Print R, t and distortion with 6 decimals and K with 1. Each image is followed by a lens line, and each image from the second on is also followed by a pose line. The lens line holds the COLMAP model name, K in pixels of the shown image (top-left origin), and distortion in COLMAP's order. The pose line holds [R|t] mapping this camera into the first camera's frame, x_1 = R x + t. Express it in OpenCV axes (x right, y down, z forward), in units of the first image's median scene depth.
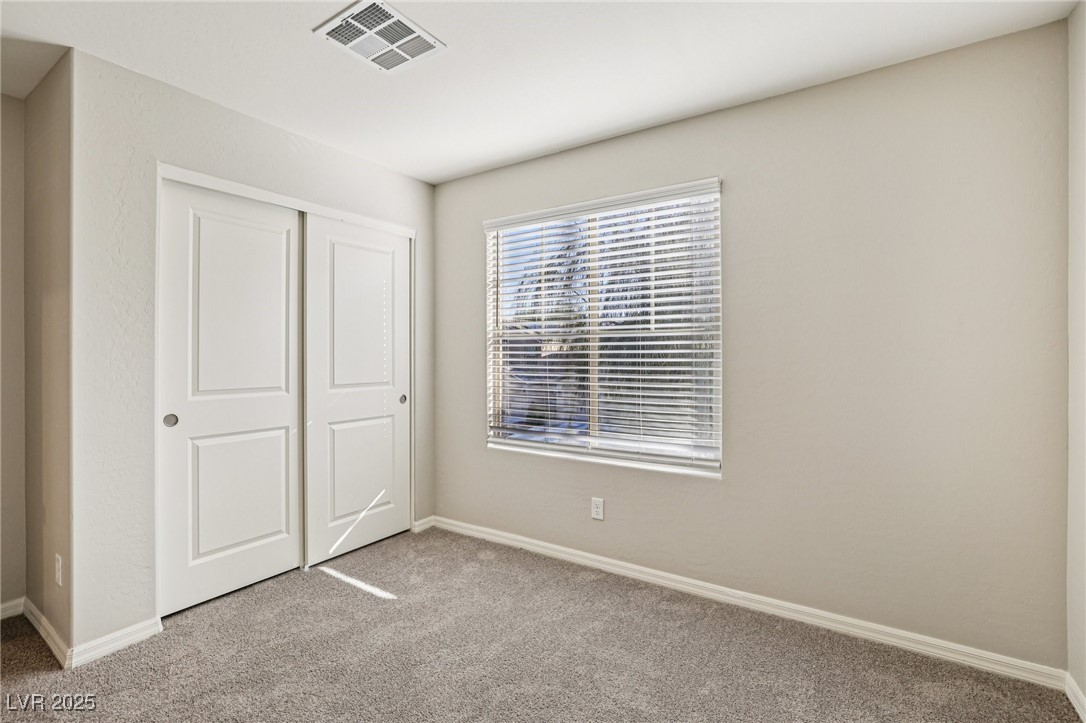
lens RADIAL K [[518.1, 0, 542.6], [0, 518.1, 344.5], [0, 0, 1]] dist [-0.055634, 0.021709]
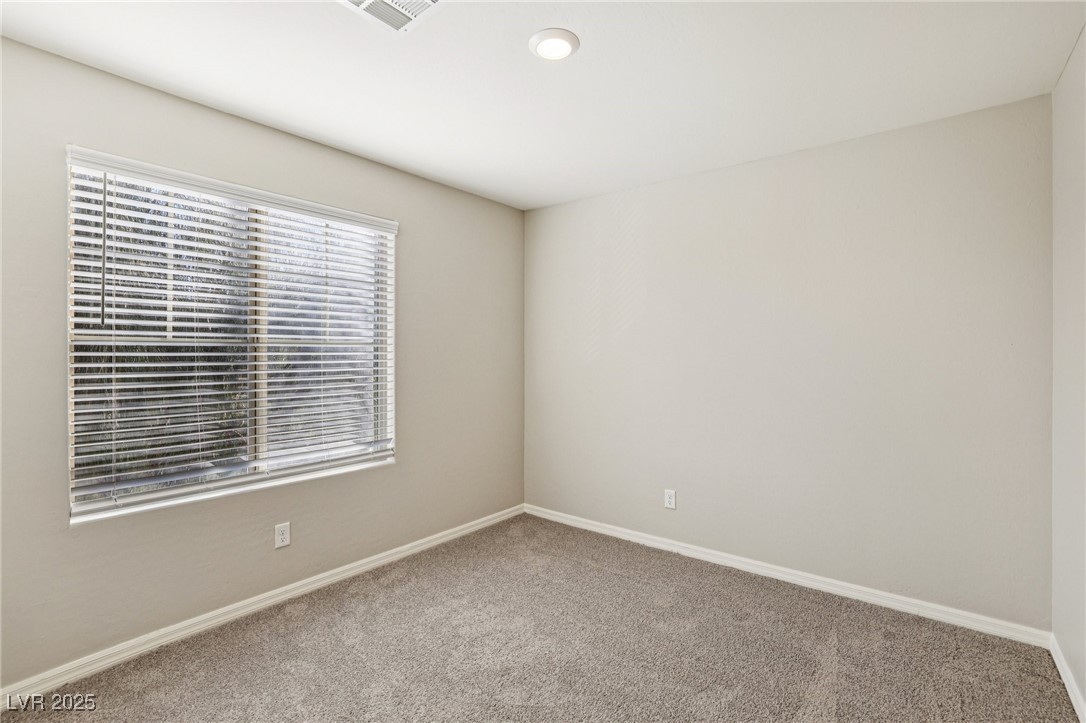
lens RADIAL K [[473.2, 0, 543.0], [0, 473.2, 361.5], [0, 0, 1]] dist [-0.046324, 0.015409]
pose [[0.083231, -0.001370, 0.996529, -0.653259], [-0.000074, 0.999999, 0.001381, 0.010553], [-0.996530, -0.000189, 0.083230, 0.460590]]
